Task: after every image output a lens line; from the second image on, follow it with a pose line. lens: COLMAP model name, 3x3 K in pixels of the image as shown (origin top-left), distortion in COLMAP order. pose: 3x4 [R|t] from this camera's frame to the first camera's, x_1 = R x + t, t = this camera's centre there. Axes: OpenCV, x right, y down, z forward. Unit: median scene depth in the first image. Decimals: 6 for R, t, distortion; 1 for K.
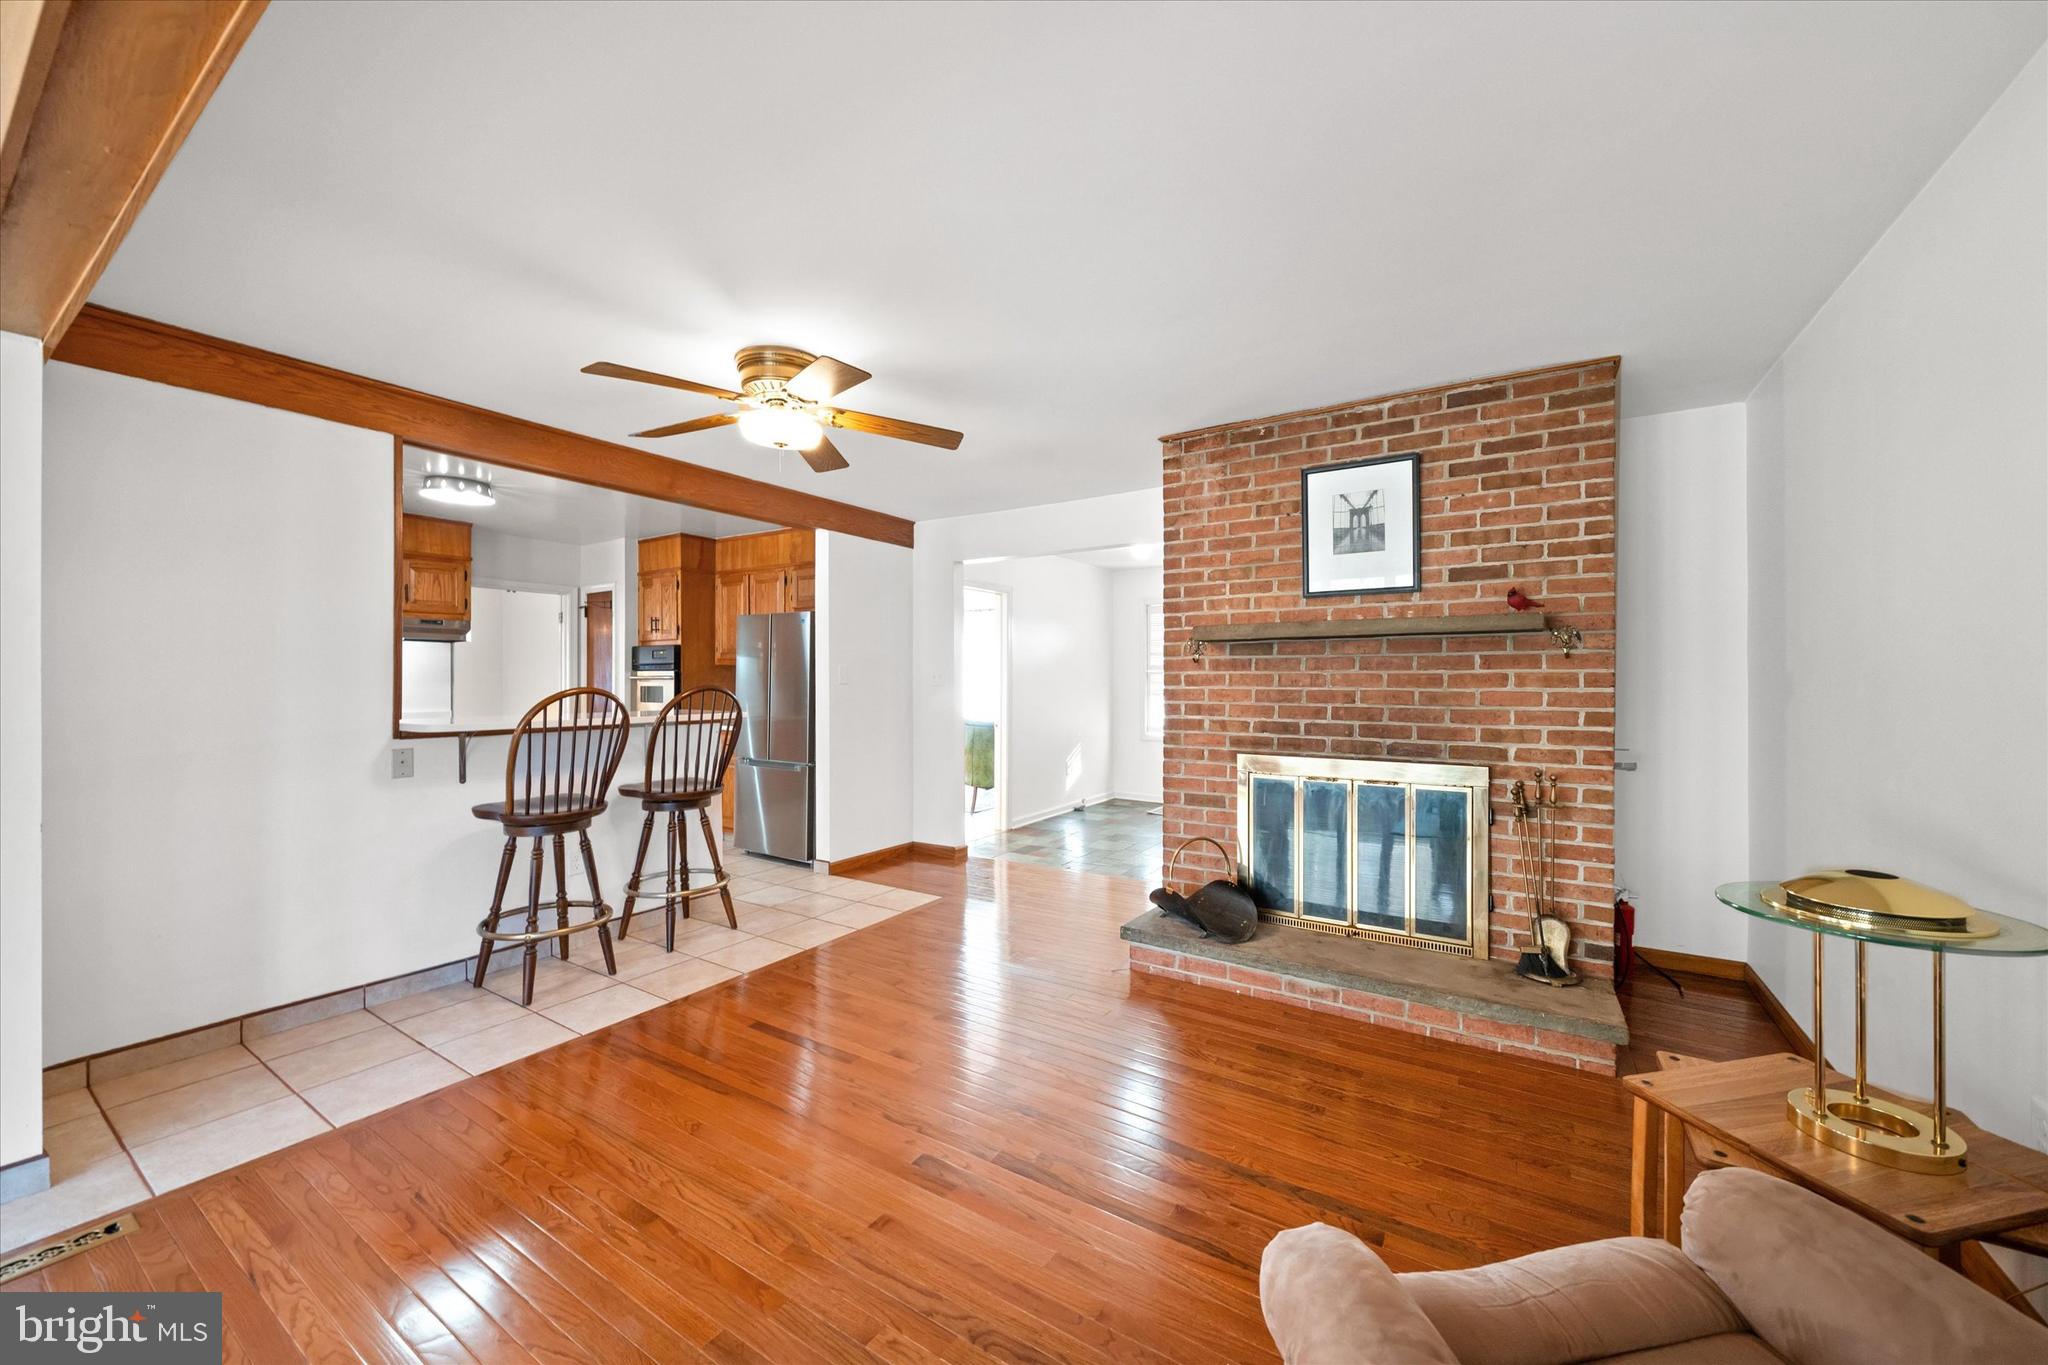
lens RADIAL K [[760.3, 0, 1024.0], [0, 760.3, 682.5], [0, 0, 1]] dist [-0.000892, -0.000121]
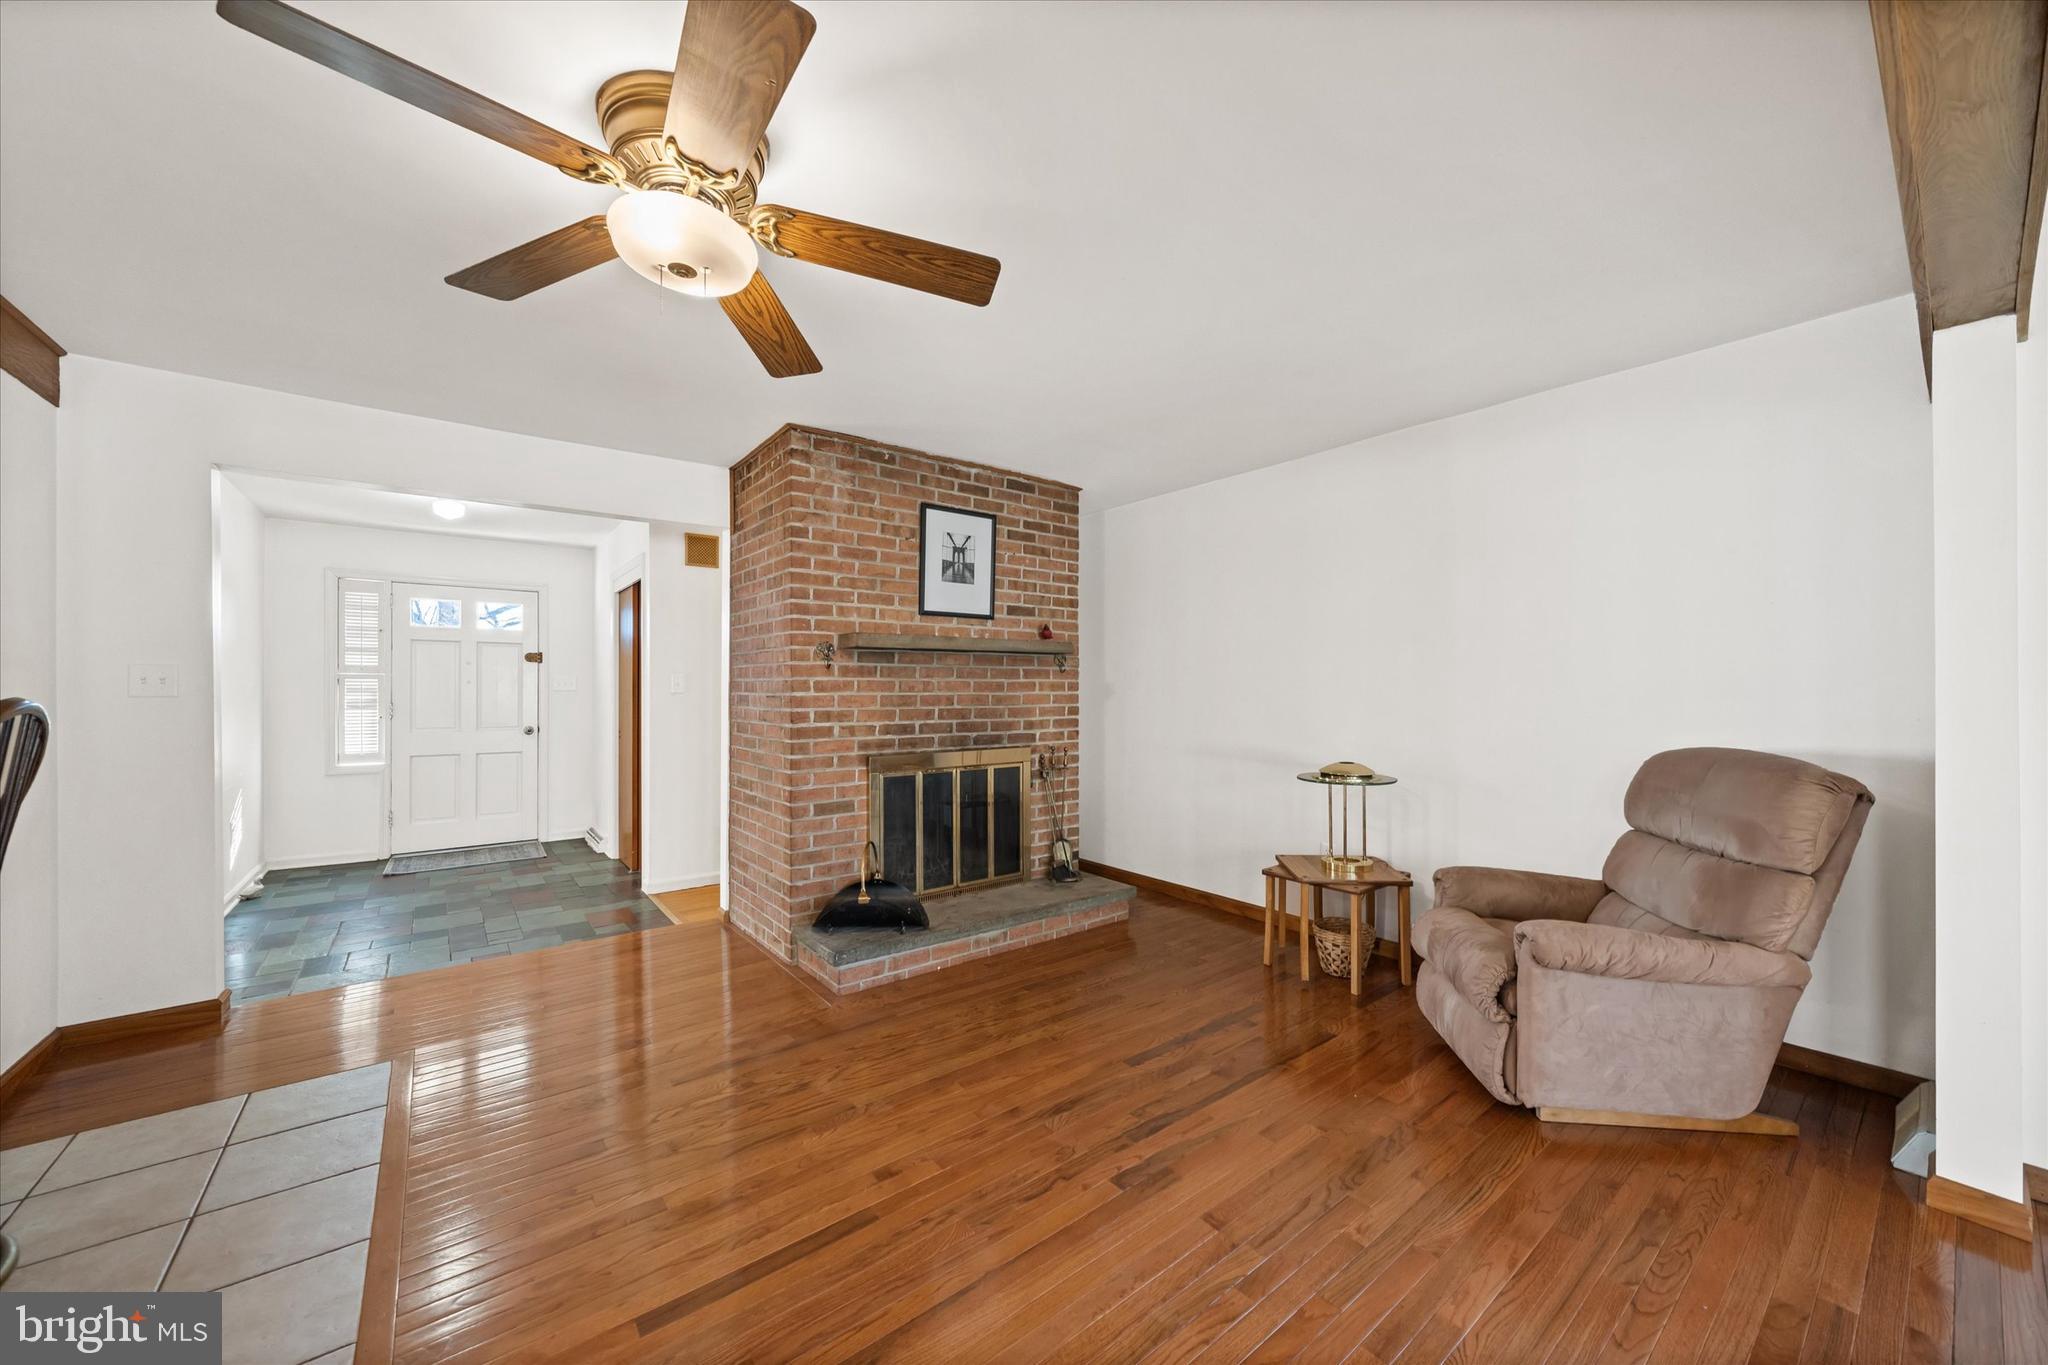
lens RADIAL K [[760.3, 0, 1024.0], [0, 760.3, 682.5], [0, 0, 1]] dist [-0.000892, -0.000121]
pose [[0.325300, 0.000817, 0.945611, -0.697762], [-0.002868, 0.999996, 0.000123, -0.010064], [-0.945607, -0.002752, 0.325301, 0.501737]]
